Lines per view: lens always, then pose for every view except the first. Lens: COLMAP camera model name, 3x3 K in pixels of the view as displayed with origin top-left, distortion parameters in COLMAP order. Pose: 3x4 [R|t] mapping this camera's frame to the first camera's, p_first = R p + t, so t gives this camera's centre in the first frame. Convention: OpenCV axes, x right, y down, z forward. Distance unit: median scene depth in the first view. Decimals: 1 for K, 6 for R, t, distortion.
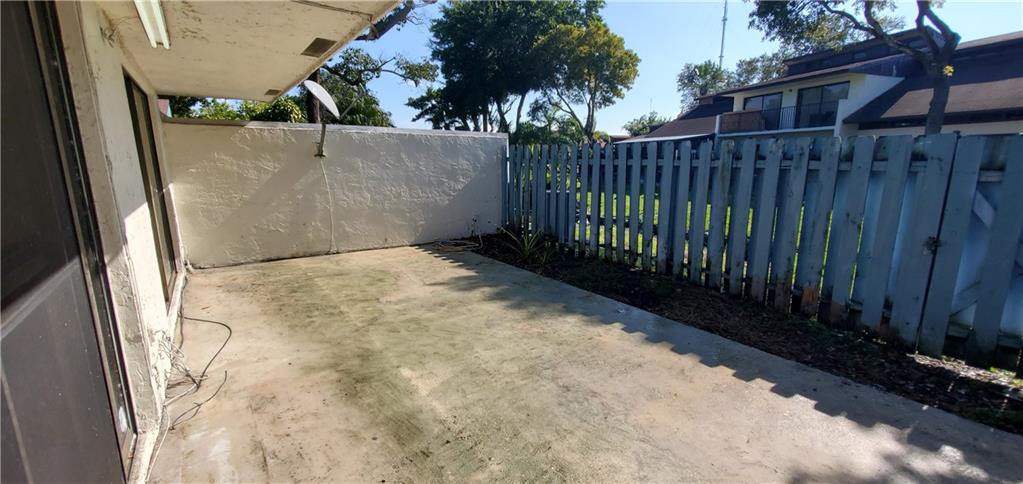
lens RADIAL K [[405.4, 0, 517.7], [0, 405.4, 238.7], [0, 0, 1]] dist [0.004301, 0.000103]
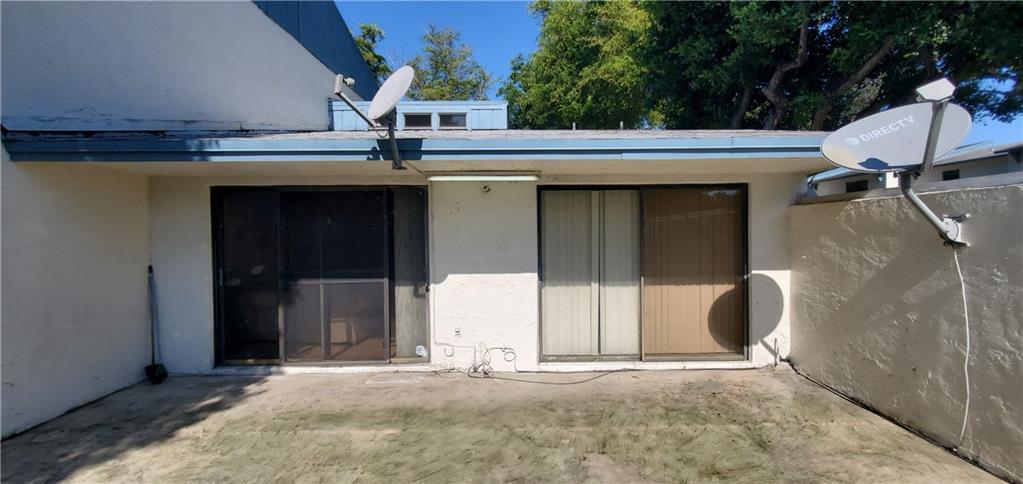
lens RADIAL K [[405.4, 0, 517.7], [0, 405.4, 238.7], [0, 0, 1]] dist [0.004301, 0.000103]
pose [[-0.593983, 0.020659, -0.804212, 0.178359], [-0.141802, 0.981329, 0.129943, -0.171704], [0.791881, 0.191222, -0.579964, 0.749092]]
